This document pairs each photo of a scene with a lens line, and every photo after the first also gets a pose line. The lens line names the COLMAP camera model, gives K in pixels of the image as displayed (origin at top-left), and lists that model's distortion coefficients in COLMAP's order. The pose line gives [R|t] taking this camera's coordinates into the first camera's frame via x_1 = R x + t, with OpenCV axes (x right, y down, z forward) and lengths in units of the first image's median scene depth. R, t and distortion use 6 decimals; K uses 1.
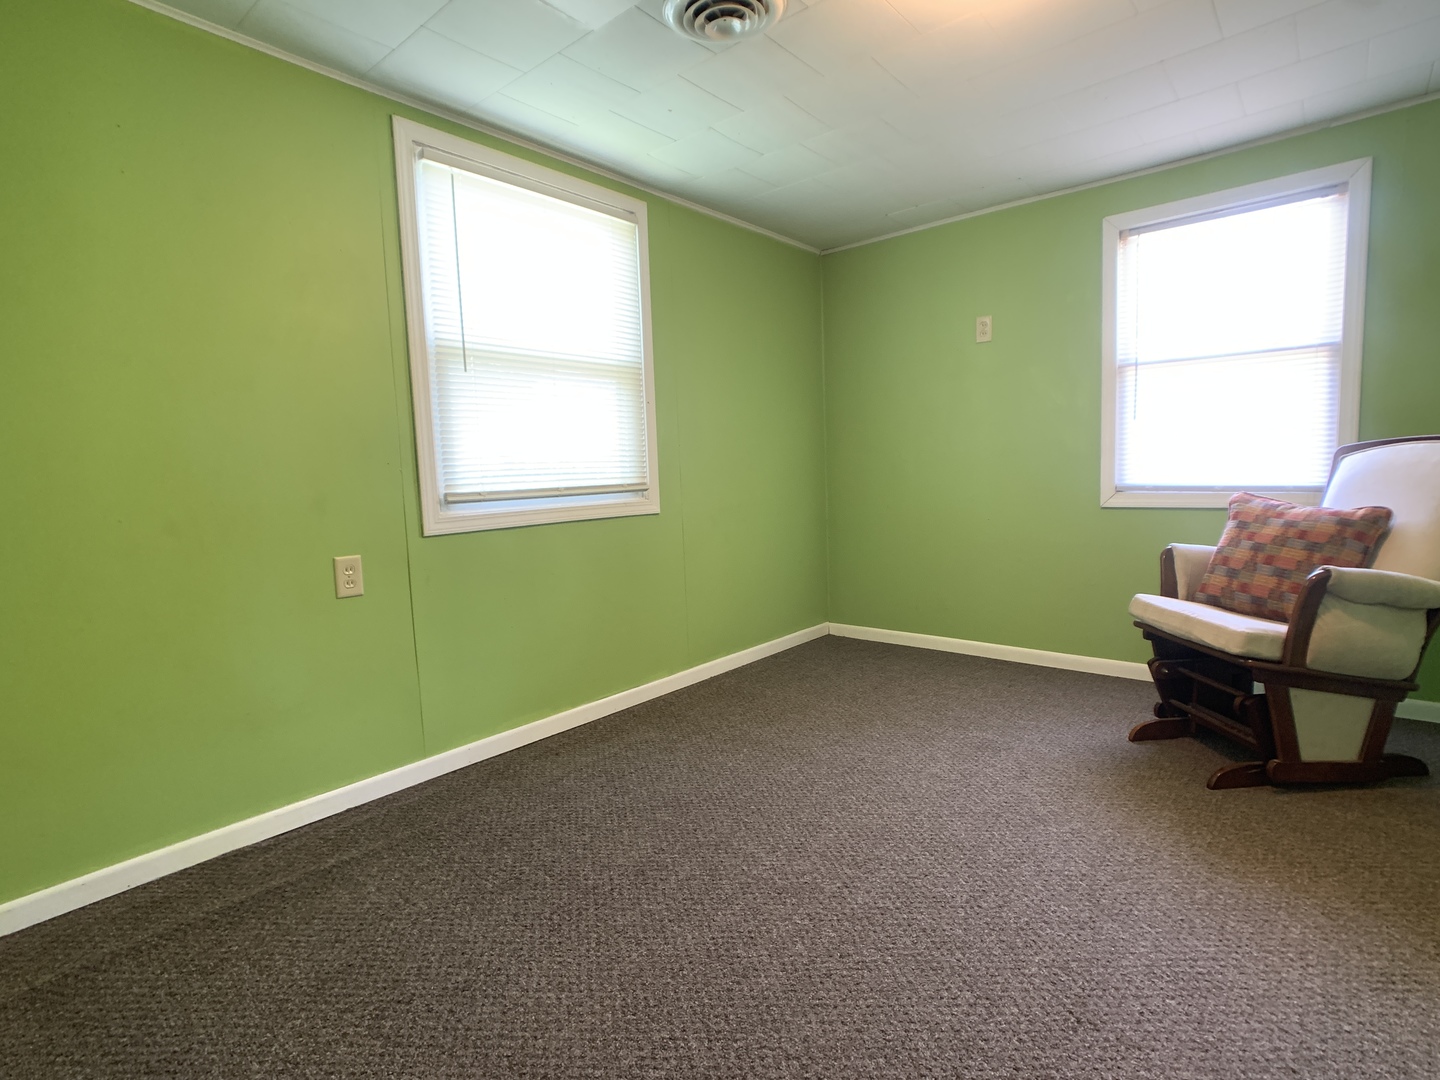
lens RADIAL K [[701.5, 0, 730.7], [0, 701.5, 539.7], [0, 0, 1]] dist [-0.028845, 0.011564]
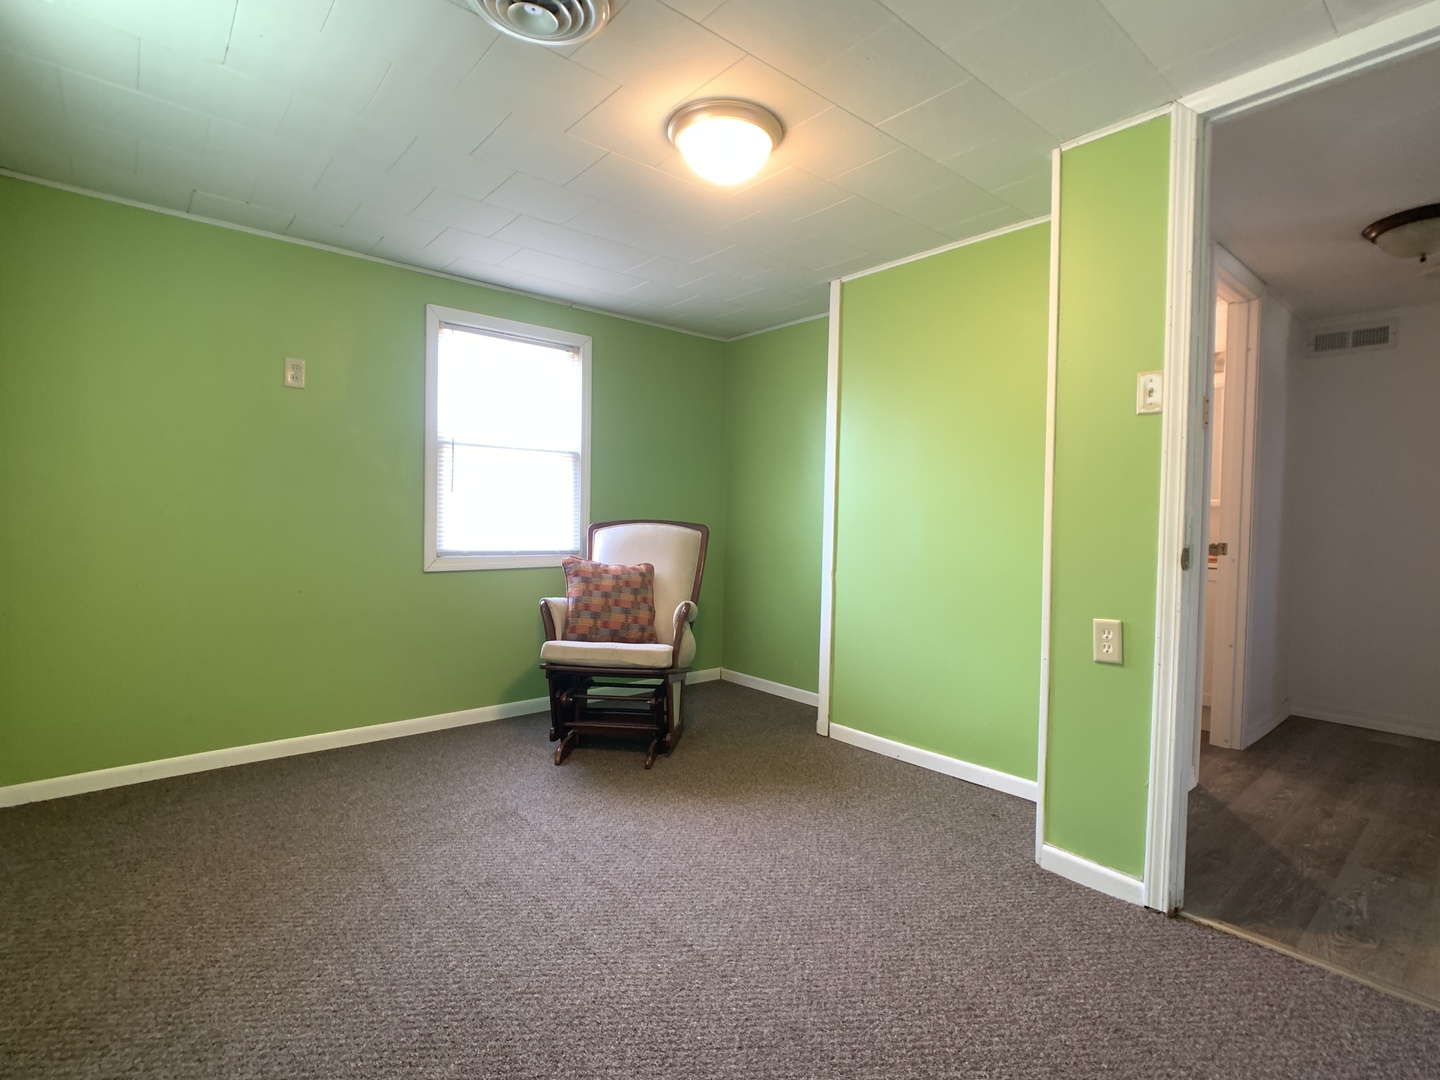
lens RADIAL K [[701.5, 0, 725.1], [0, 701.5, 546.0], [0, 0, 1]] dist [-0.028845, 0.011564]
pose [[0.153070, -0.001088, 0.988215, -0.566612], [0.078987, 0.996813, -0.011137, -0.049621], [-0.985054, 0.079761, 0.152668, 0.504251]]
